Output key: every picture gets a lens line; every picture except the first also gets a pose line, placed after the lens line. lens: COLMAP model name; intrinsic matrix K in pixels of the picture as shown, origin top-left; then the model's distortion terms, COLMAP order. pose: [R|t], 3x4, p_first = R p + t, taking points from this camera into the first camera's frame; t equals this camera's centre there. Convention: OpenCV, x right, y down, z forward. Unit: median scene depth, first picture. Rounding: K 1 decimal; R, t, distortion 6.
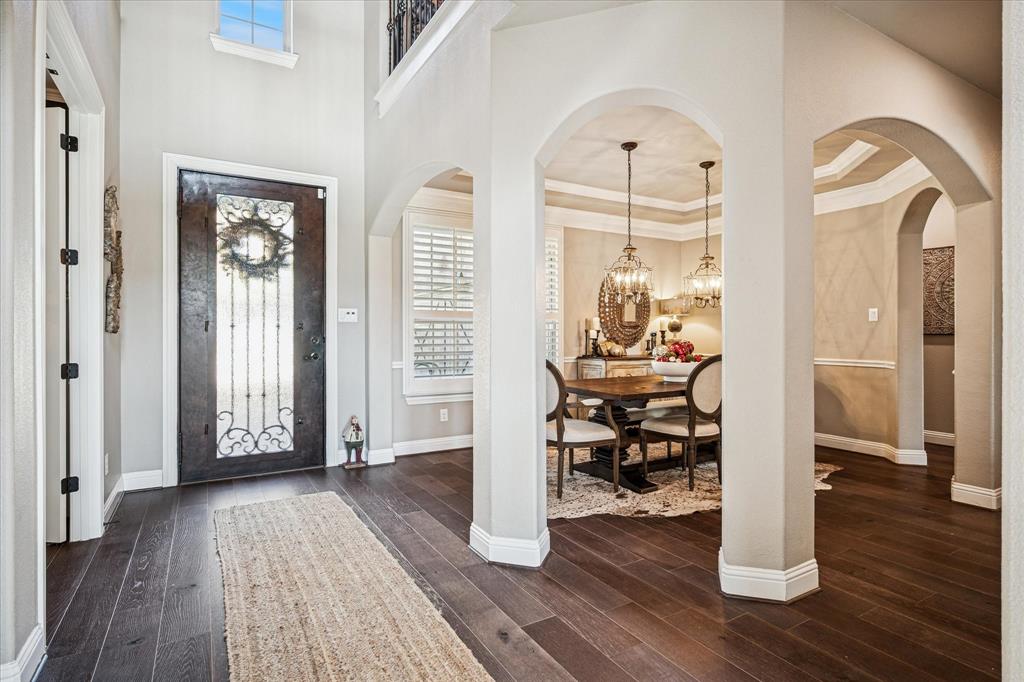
lens RADIAL K [[526.1, 0, 511.7], [0, 526.1, 334.0], [0, 0, 1]] dist [0.005597, 0.001686]
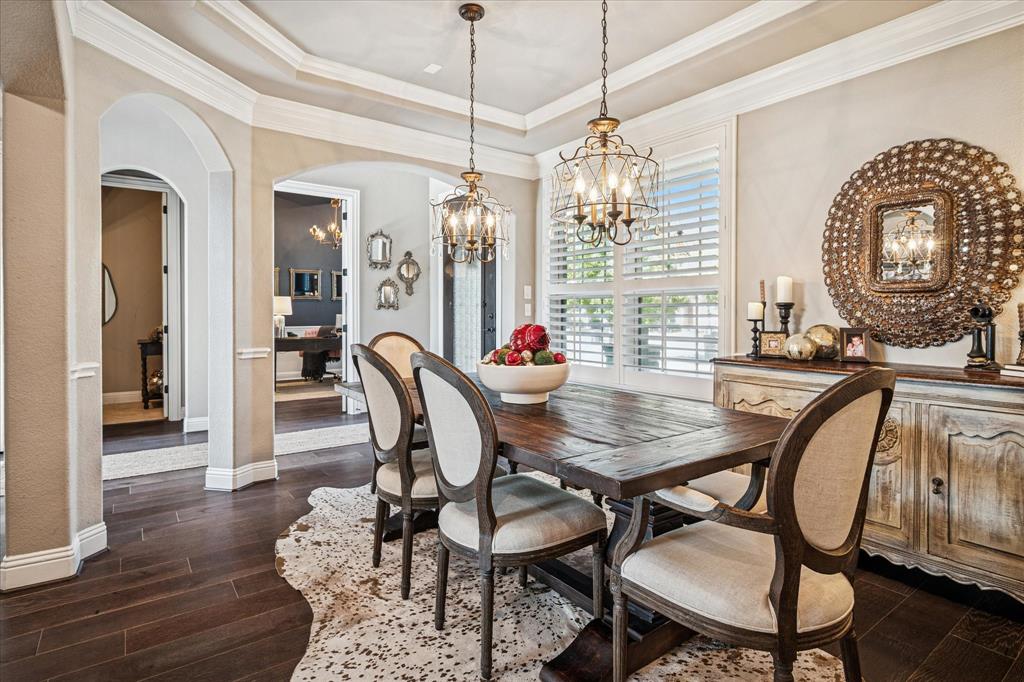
lens RADIAL K [[525.4, 0, 511.9], [0, 525.4, 320.9], [0, 0, 1]] dist [-0.000417, 0.000145]
pose [[0.096867, 0.013215, -0.995210, 0.699097], [-0.005632, 0.999903, 0.012729, 0.005072], [0.995281, 0.004372, 0.096932, 0.804064]]
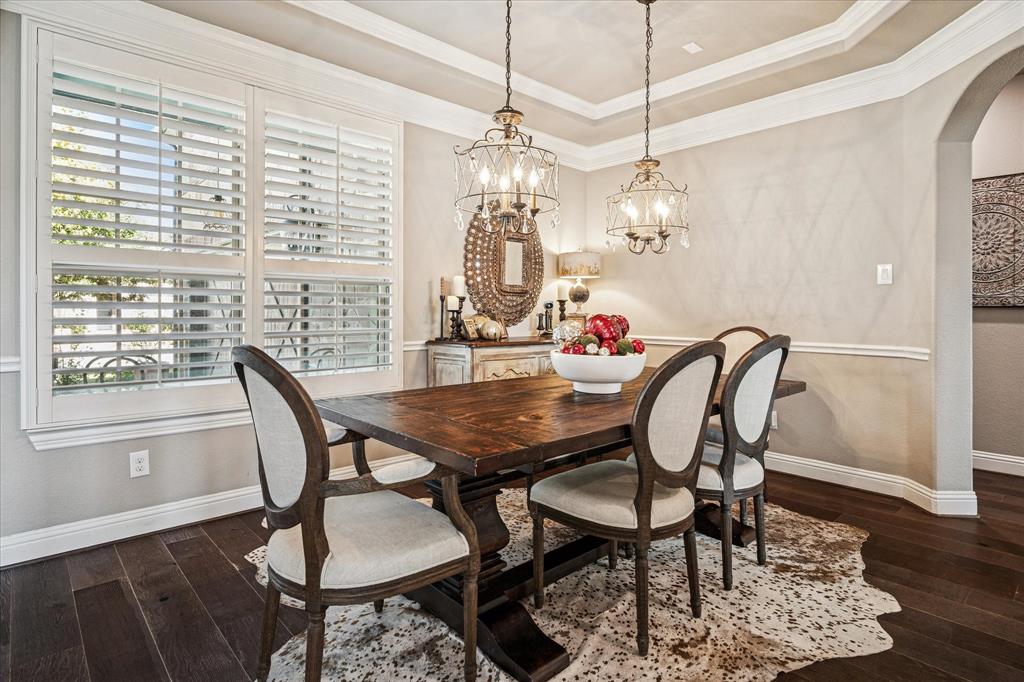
lens RADIAL K [[539.6, 0, 510.7], [0, 539.6, 310.7], [0, 0, 1]] dist [0.000387, -0.000243]
pose [[0.978603, 0.005401, 0.205685, 0.103898], [-0.005093, 0.999985, -0.002028, 0.011056], [-0.205693, 0.000937, 0.978616, 0.430699]]
